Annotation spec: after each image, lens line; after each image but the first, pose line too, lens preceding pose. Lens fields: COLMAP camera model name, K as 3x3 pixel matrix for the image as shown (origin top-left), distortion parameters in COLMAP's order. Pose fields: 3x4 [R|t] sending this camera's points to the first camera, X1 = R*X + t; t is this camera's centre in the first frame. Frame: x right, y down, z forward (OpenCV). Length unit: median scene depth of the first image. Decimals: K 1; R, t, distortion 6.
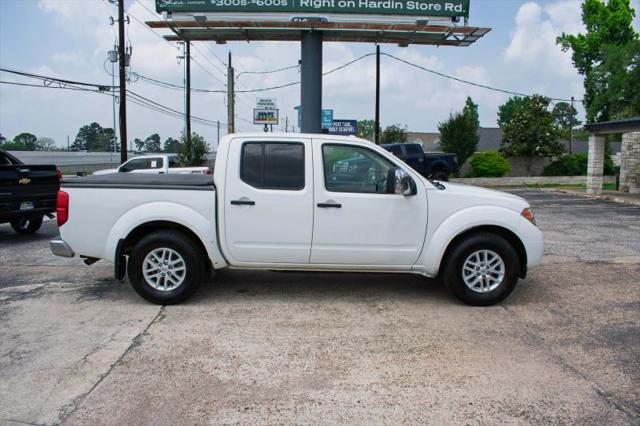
lens RADIAL K [[498.0, 0, 320.0], [0, 498.0, 213.0], [0, 0, 1]] dist [-0.091730, 0.001520]
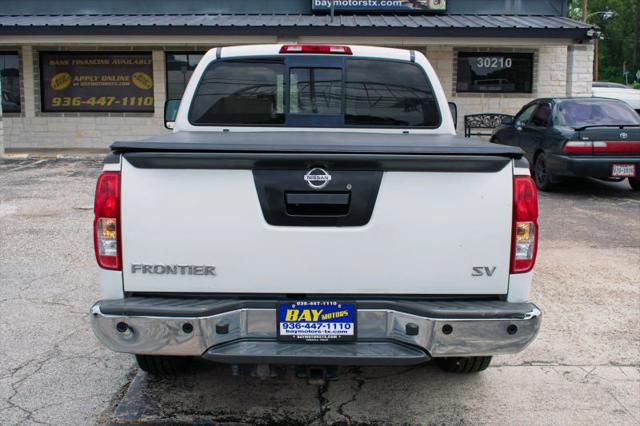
lens RADIAL K [[778.9, 0, 320.0], [0, 778.9, 213.0], [0, 0, 1]] dist [-0.071250, 0.017696]
pose [[-0.000232, -0.160128, 0.987096, -1.128446], [0.109497, 0.981157, 0.159191, -0.131915], [-0.993987, 0.108121, 0.017306, 1.138596]]
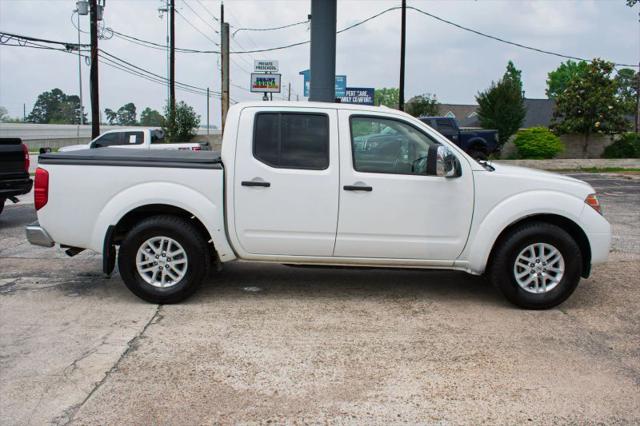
lens RADIAL K [[601.8, 0, 320.0], [0, 601.8, 213.0], [0, 0, 1]] dist [-0.076888, -0.000332]
pose [[0.999859, 0.010692, -0.012987, -0.030985], [-0.010424, 0.999735, 0.020511, 0.006237], [0.013202, -0.020373, 0.999705, -0.023004]]
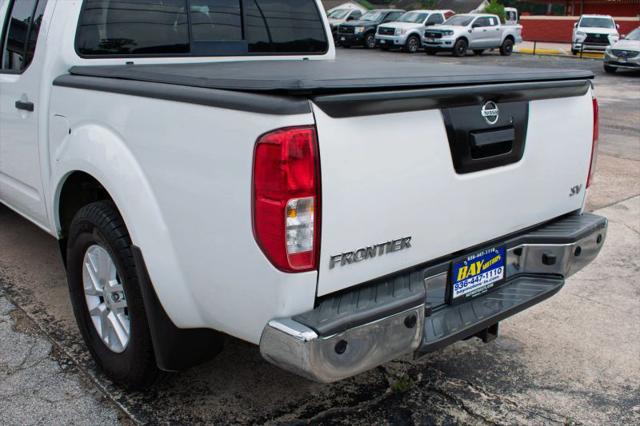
lens RADIAL K [[648.2, 0, 320.0], [0, 648.2, 213.0], [0, 0, 1]] dist [-0.081293, 0.013506]
pose [[-0.654693, -0.222679, 0.722351, -0.785403], [0.068351, 0.934269, 0.349956, -0.158306], [-0.752798, 0.278487, -0.596439, 1.504618]]
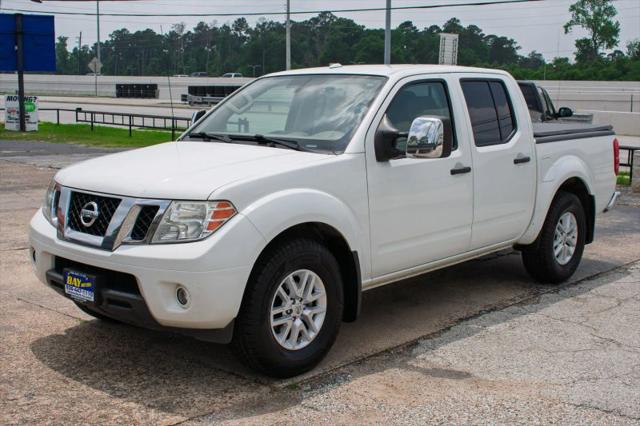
lens RADIAL K [[818.4, 0, 320.0], [0, 818.4, 213.0], [0, 0, 1]] dist [-0.039262, -0.024834]
pose [[-0.682982, 0.092606, -0.724541, 0.947707], [-0.100411, 0.970610, 0.218708, -0.224681], [0.723500, 0.222126, -0.653611, 1.932191]]
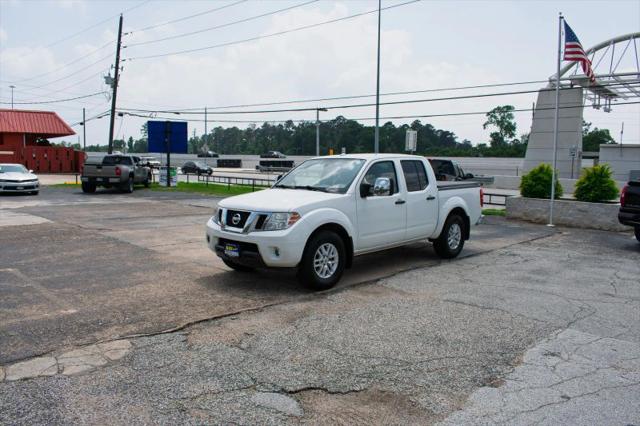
lens RADIAL K [[498.0, 0, 320.0], [0, 498.0, 213.0], [0, 0, 1]] dist [-0.091730, 0.001520]
pose [[-0.707022, 0.055563, -0.705005, 1.212786], [-0.097230, 0.979804, 0.174728, -0.259903], [0.700476, 0.192084, -0.687341, 2.181437]]
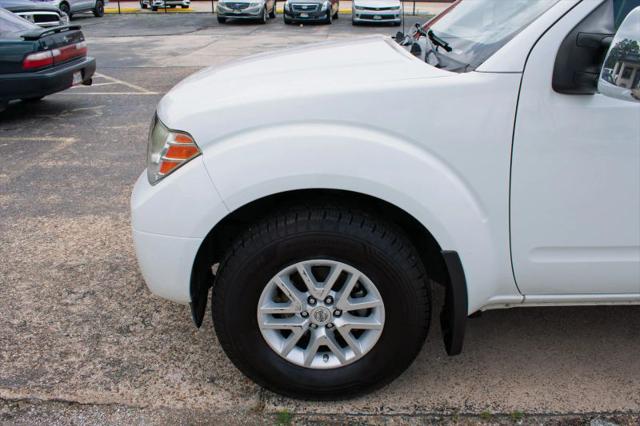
lens RADIAL K [[555.1, 0, 320.0], [0, 555.1, 213.0], [0, 0, 1]] dist [-0.082513, 0.001363]
pose [[-0.999071, -0.014762, 0.040476, 0.313467], [0.006595, 0.876000, 0.482266, -0.174178], [-0.042576, 0.482085, -0.875089, 1.659438]]
